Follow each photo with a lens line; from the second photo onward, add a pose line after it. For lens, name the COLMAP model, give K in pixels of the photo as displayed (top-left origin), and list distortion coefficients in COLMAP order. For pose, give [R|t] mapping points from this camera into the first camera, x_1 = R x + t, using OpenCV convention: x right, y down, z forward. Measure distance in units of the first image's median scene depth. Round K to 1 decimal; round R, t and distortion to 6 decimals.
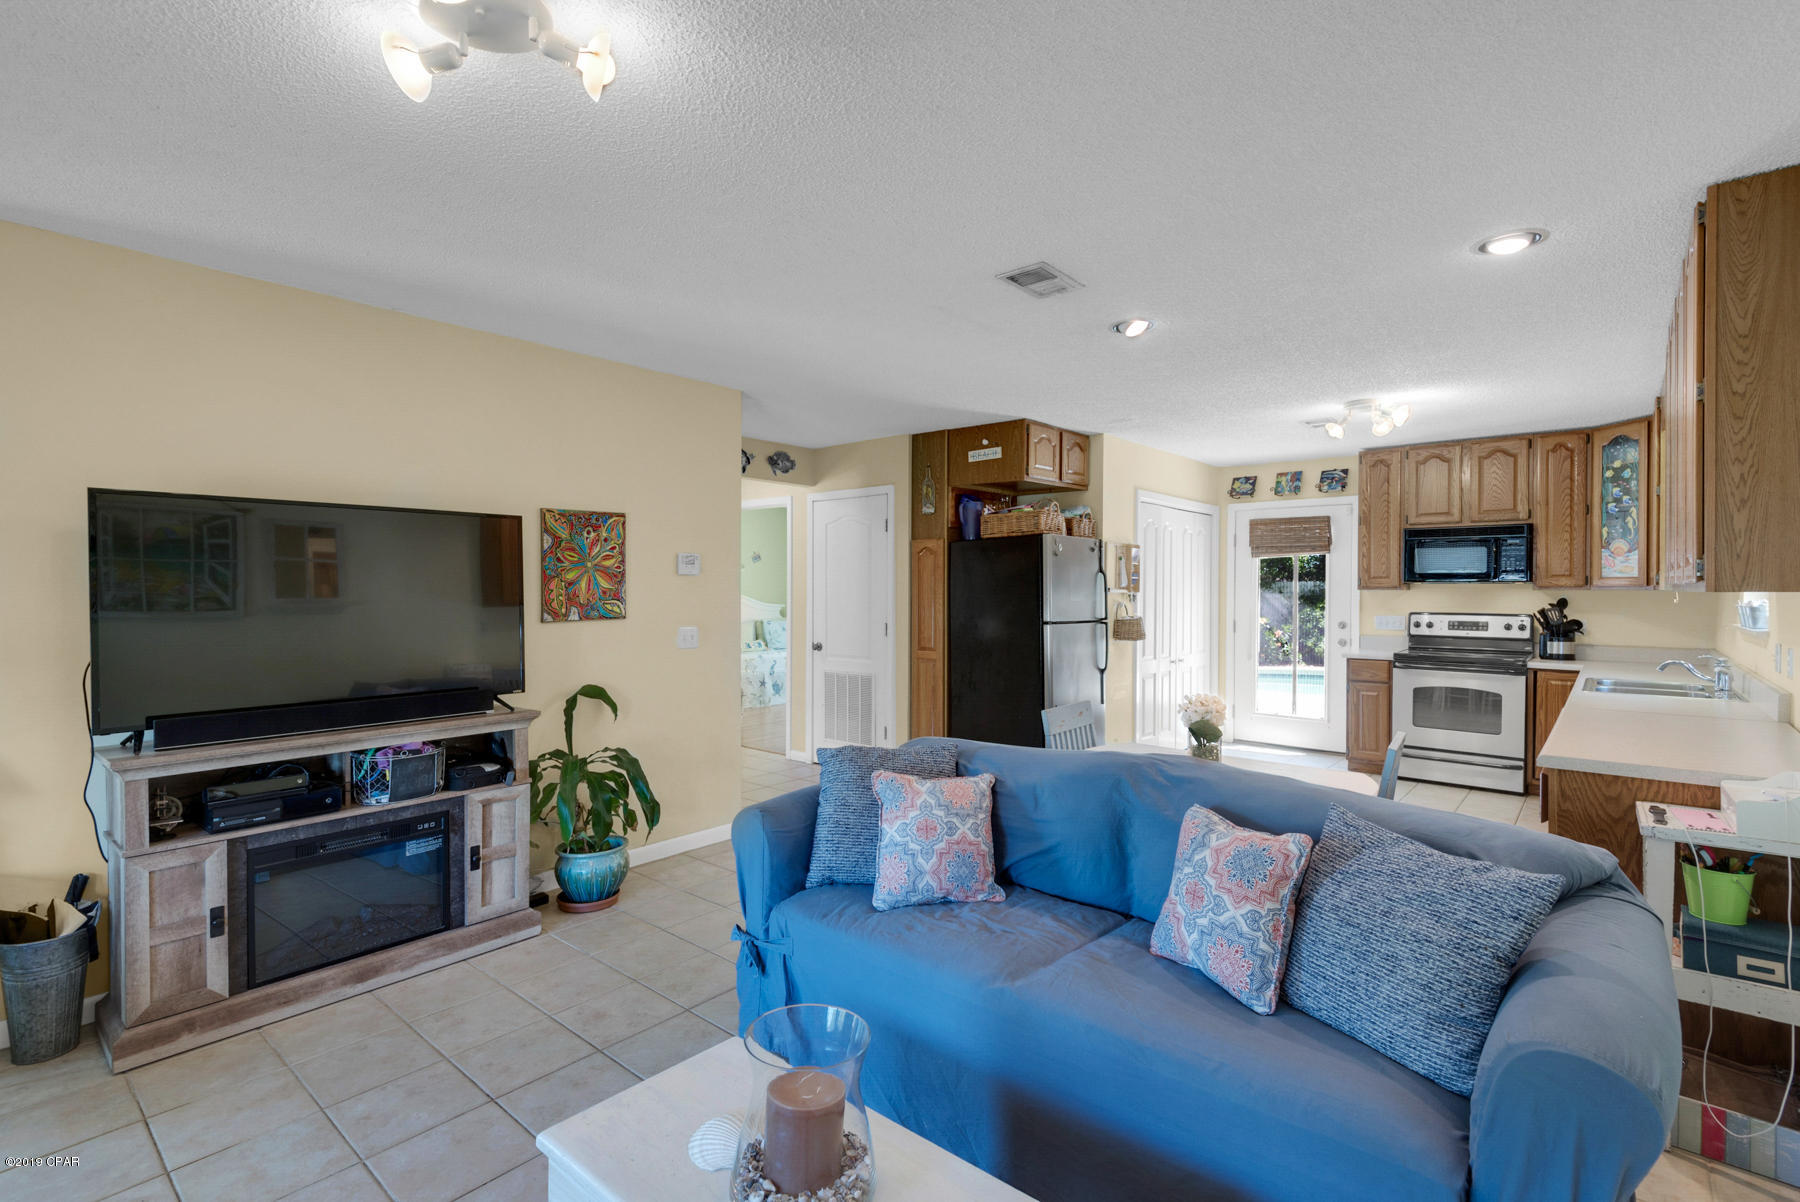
lens RADIAL K [[825.4, 0, 906.1], [0, 825.4, 603.2], [0, 0, 1]] dist [0.017759, -0.001413]
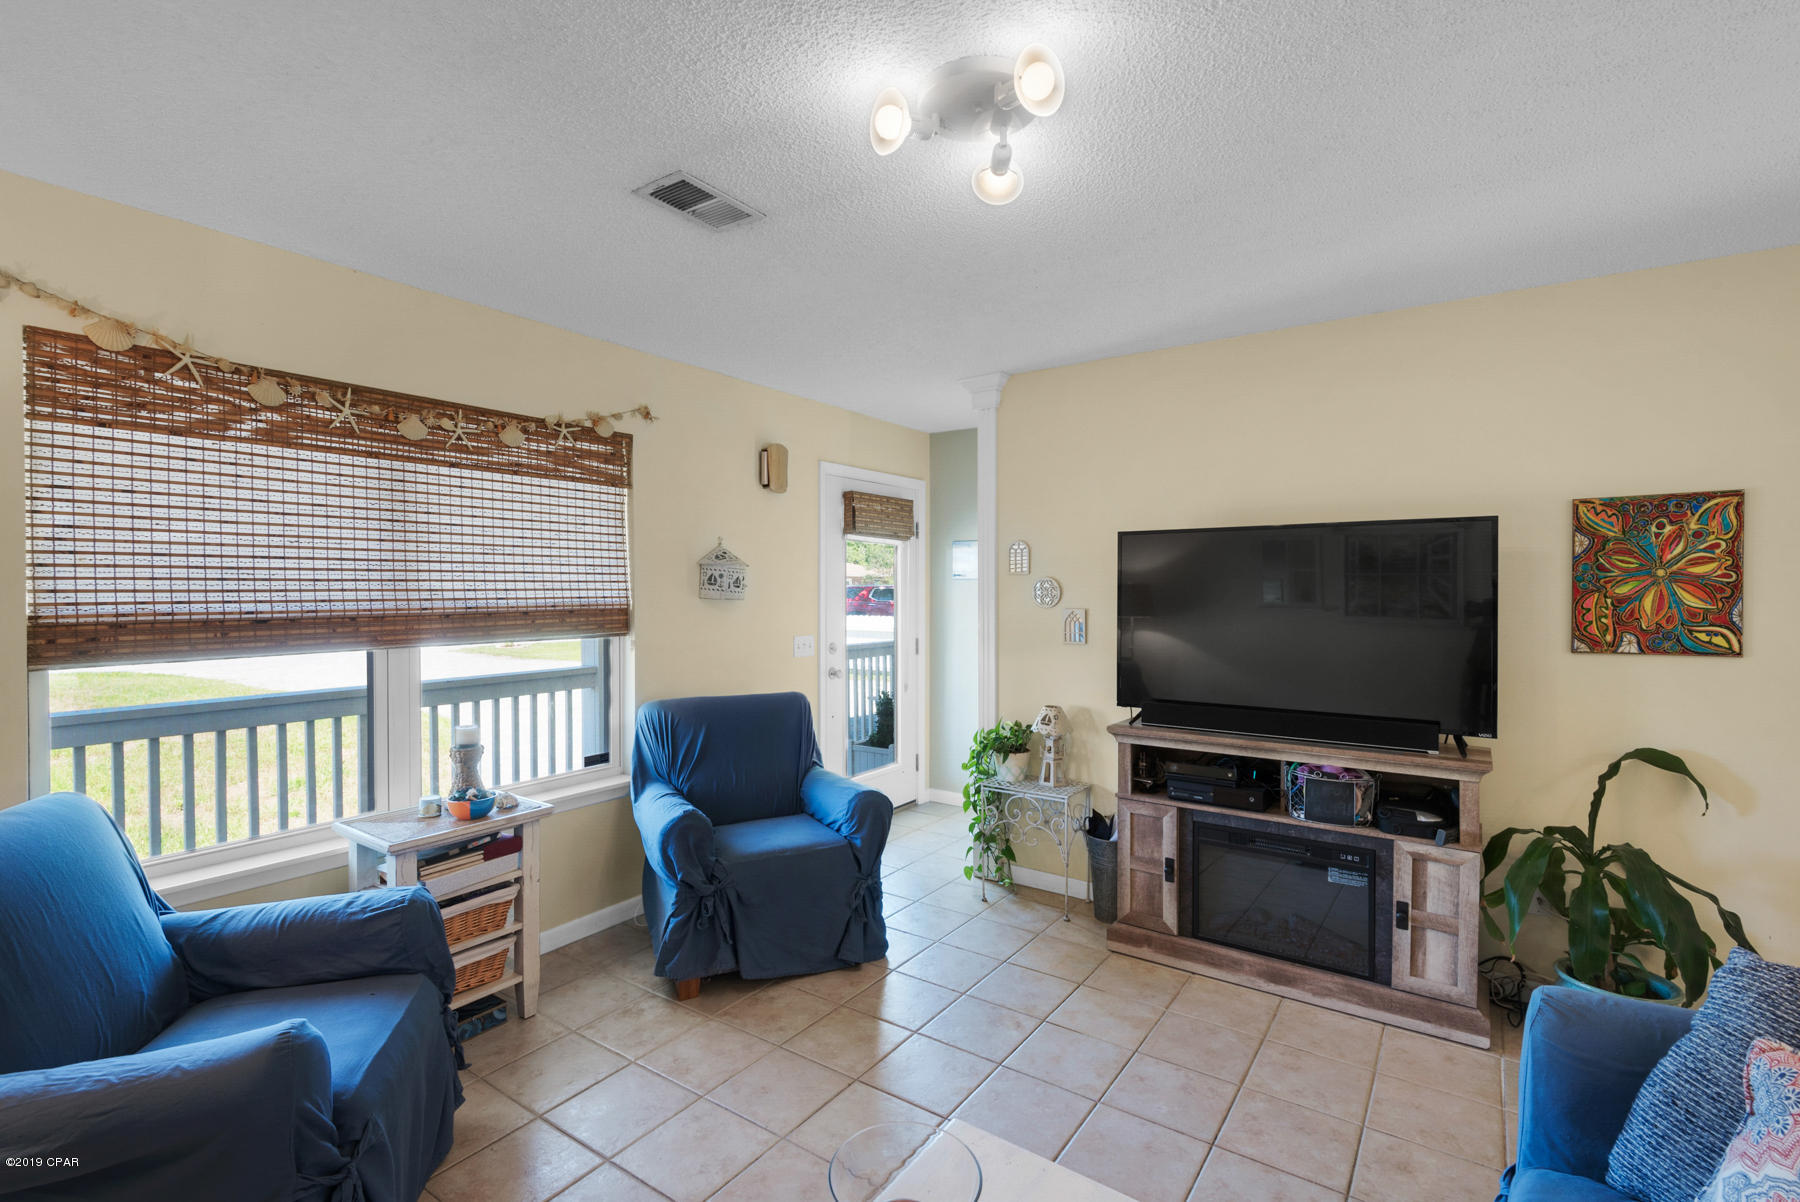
lens RADIAL K [[825.4, 0, 911.3], [0, 825.4, 597.2], [0, 0, 1]] dist [0.017759, -0.001413]
pose [[0.099161, 0.009553, -0.995026, 0.247080], [-0.020794, 0.999755, 0.007526, -0.019479], [0.994854, 0.019945, 0.099335, 0.325525]]
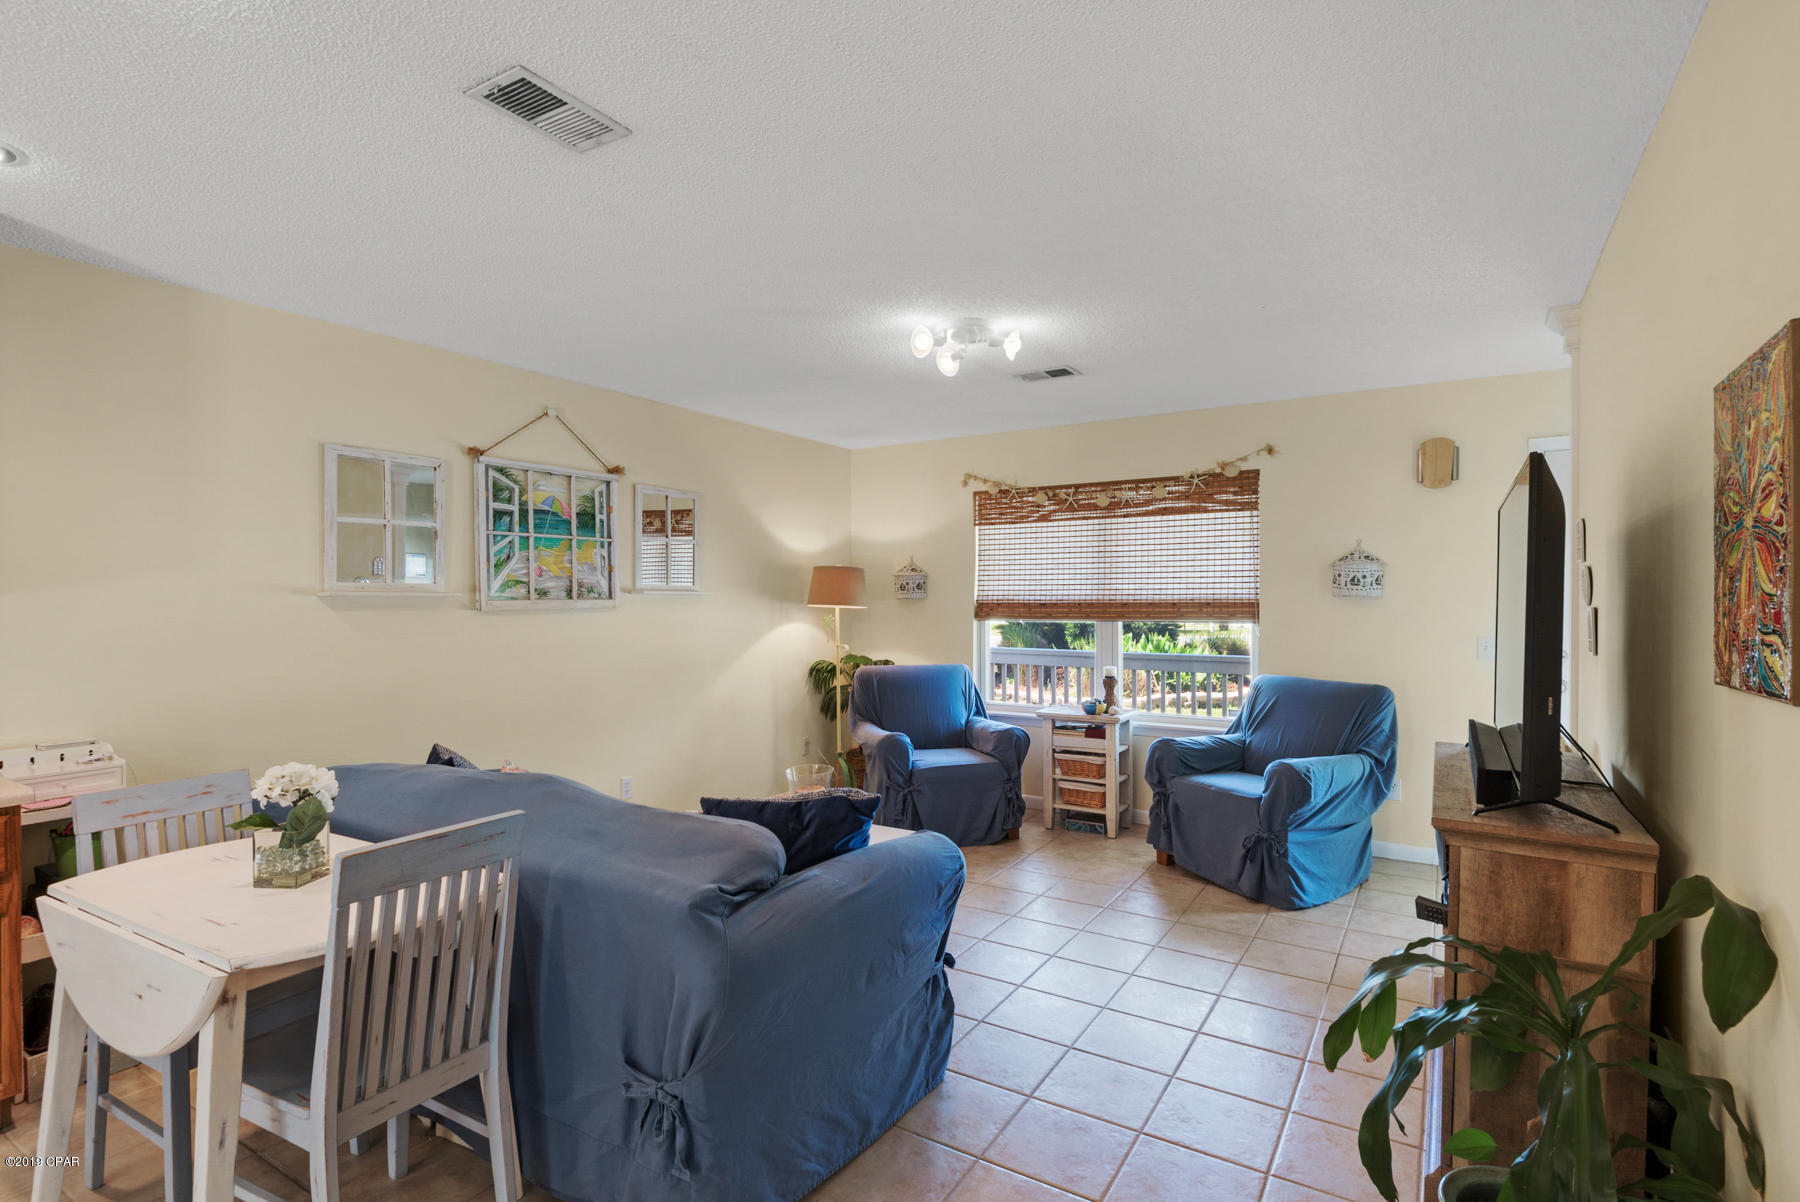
lens RADIAL K [[898.4, 0, 909.5], [0, 898.4, 604.9], [0, 0, 1]] dist [-0.006379, -0.002082]
pose [[-0.988144, 0.002668, -0.153506, -0.014716], [-0.001087, 0.999702, 0.024371, -0.021162], [0.153526, 0.024249, -0.987847, 1.375177]]
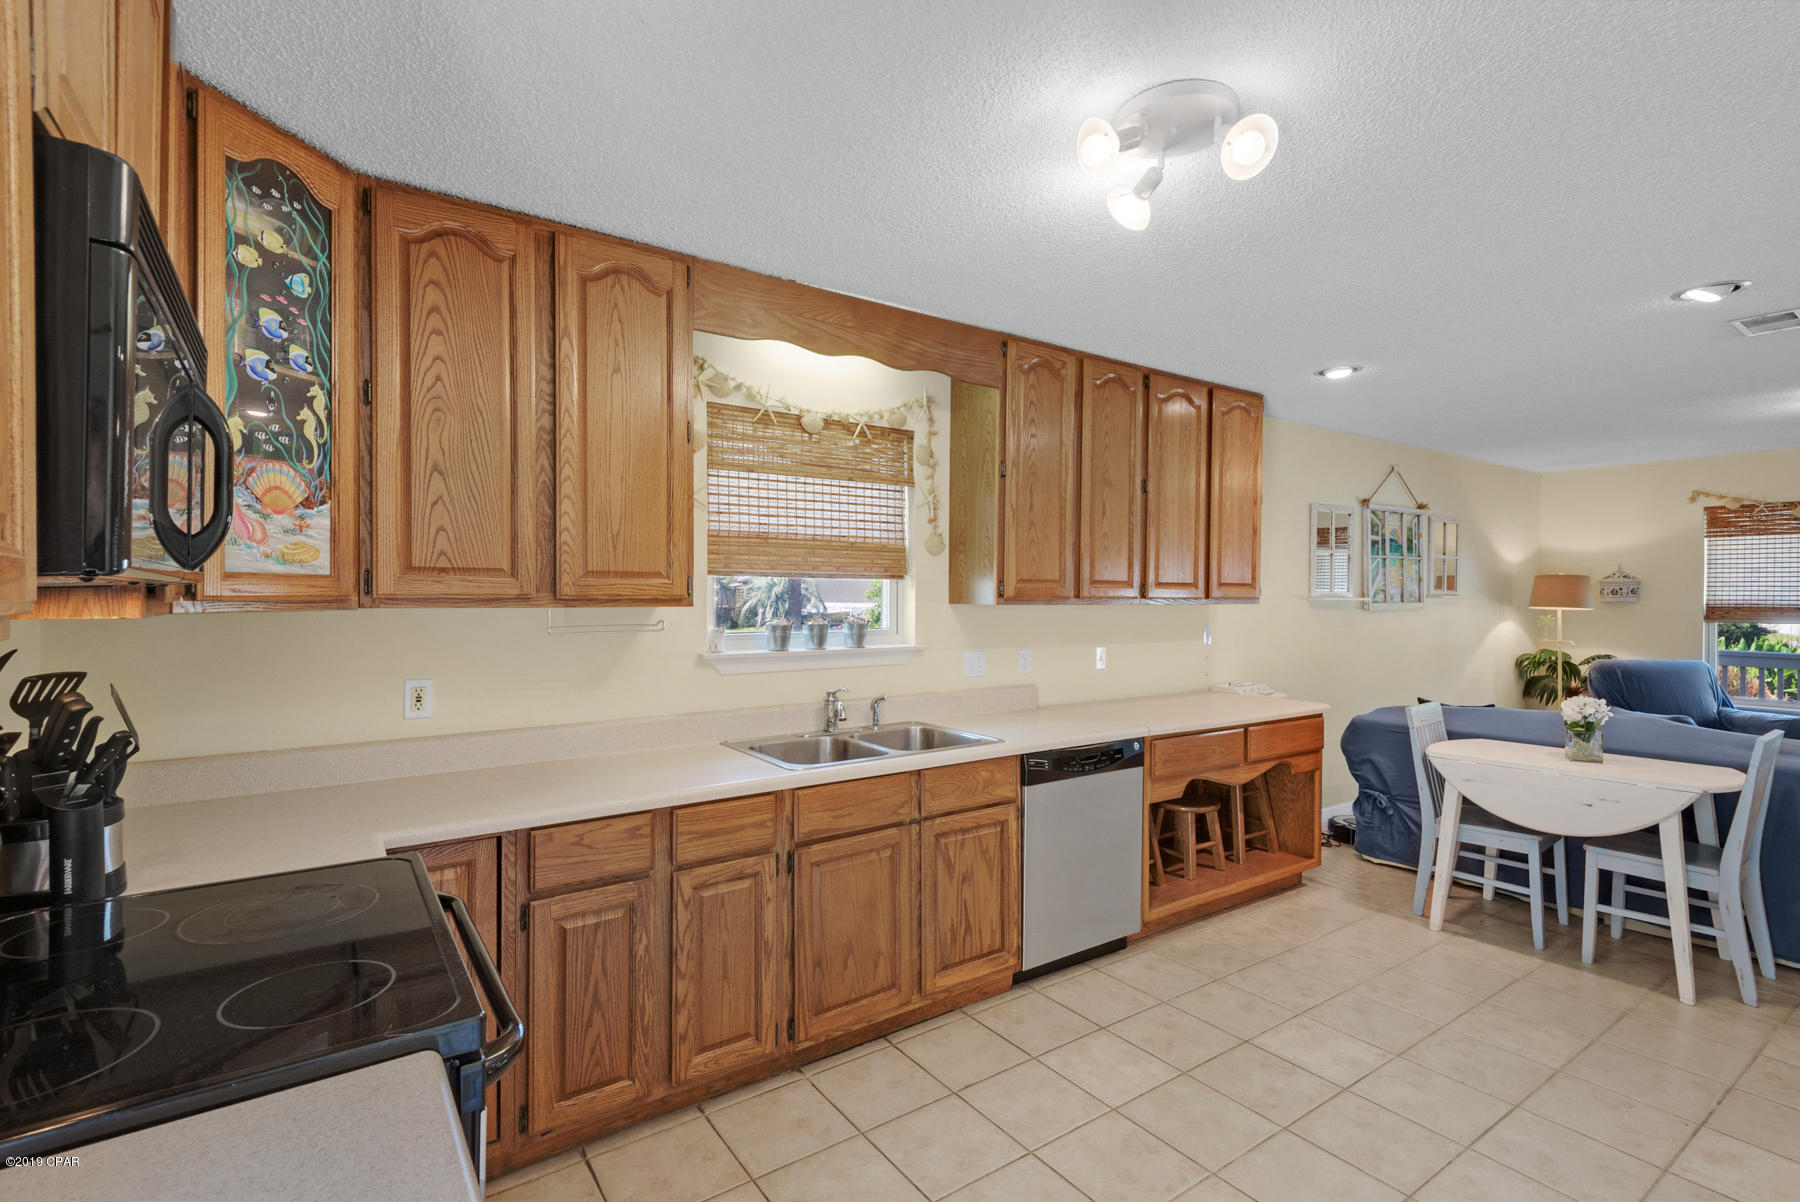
lens RADIAL K [[825.4, 0, 886.9], [0, 825.4, 609.1], [0, 0, 1]] dist [0.017759, -0.001413]
pose [[-0.964101, -0.010704, 0.265319, 0.755225], [-0.000767, 0.999295, 0.037529, -0.043314], [-0.265534, 0.035979, -0.963430, 1.851274]]
